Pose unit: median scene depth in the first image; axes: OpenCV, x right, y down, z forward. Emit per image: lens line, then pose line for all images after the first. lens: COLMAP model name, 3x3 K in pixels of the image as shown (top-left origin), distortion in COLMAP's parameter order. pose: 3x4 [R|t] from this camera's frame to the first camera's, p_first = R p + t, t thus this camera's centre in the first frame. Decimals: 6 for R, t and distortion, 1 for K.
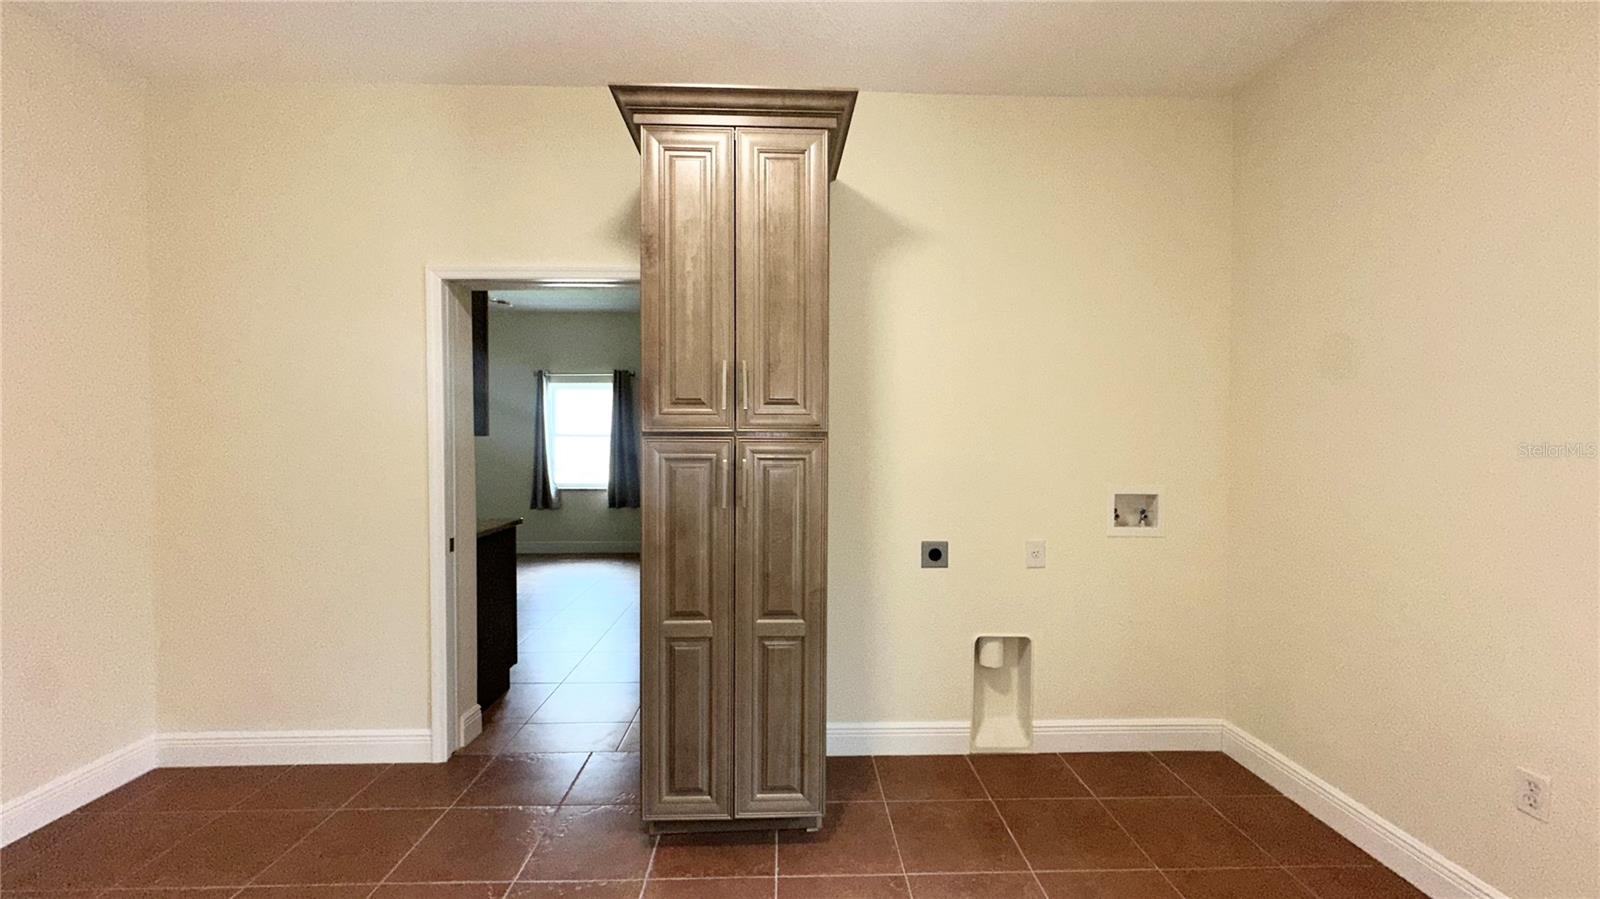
lens RADIAL K [[634.9, 0, 800.0], [0, 634.9, 449.5], [0, 0, 1]] dist [0.001079, -0.000139]
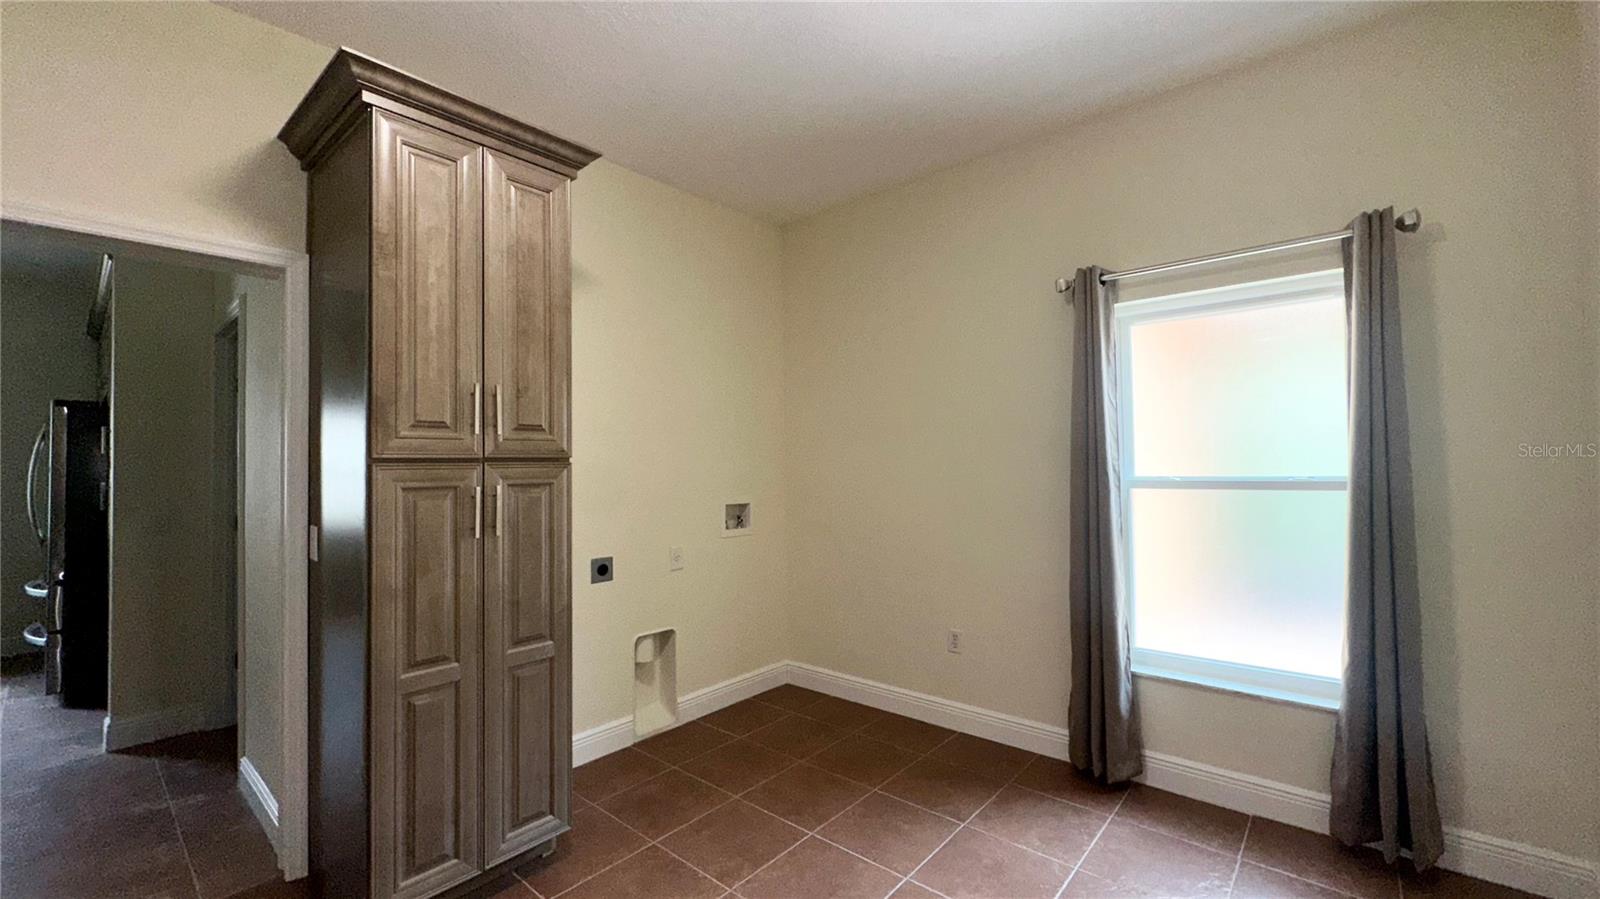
lens RADIAL K [[648.0, 0, 800.0], [0, 648.0, 449.5], [0, 0, 1]] dist [0.012586, -0.000016]
pose [[0.676046, 0.005499, 0.736839, -0.498005], [0.024294, 0.999262, -0.029748, 0.000527], [-0.736459, 0.038012, 0.675413, -0.016411]]
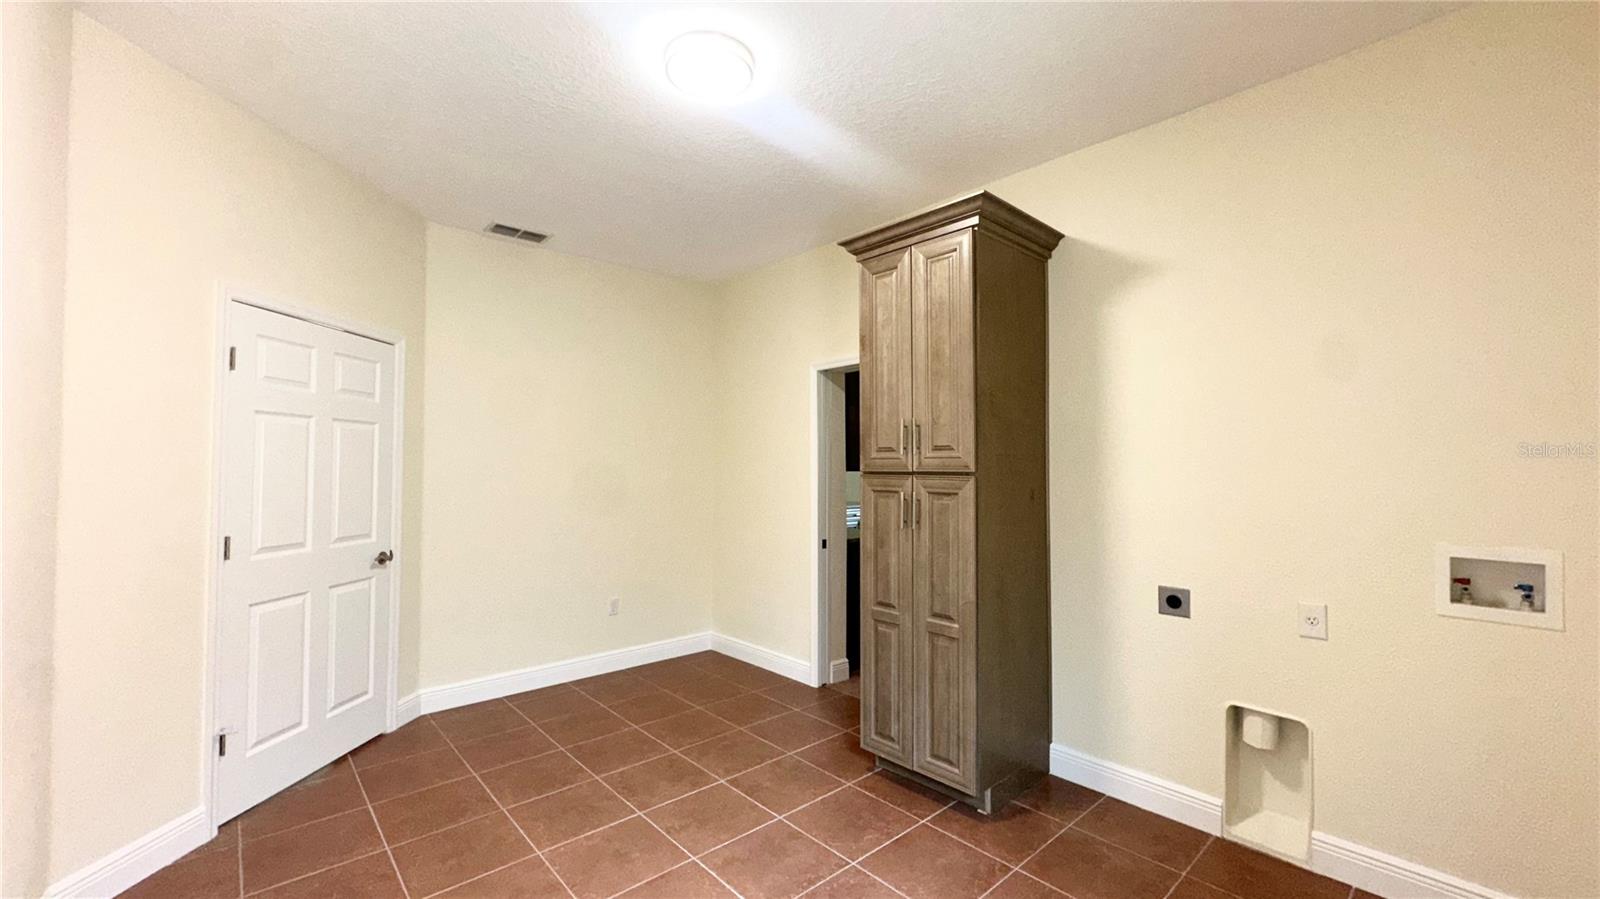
lens RADIAL K [[634.9, 0, 800.0], [0, 634.9, 449.5], [0, 0, 1]] dist [0.001079, -0.000139]
pose [[0.647322, -0.023334, -0.761859, 0.747898], [-0.011471, 0.999120, -0.040347, -0.017731], [0.762130, 0.034857, 0.646485, -0.036636]]
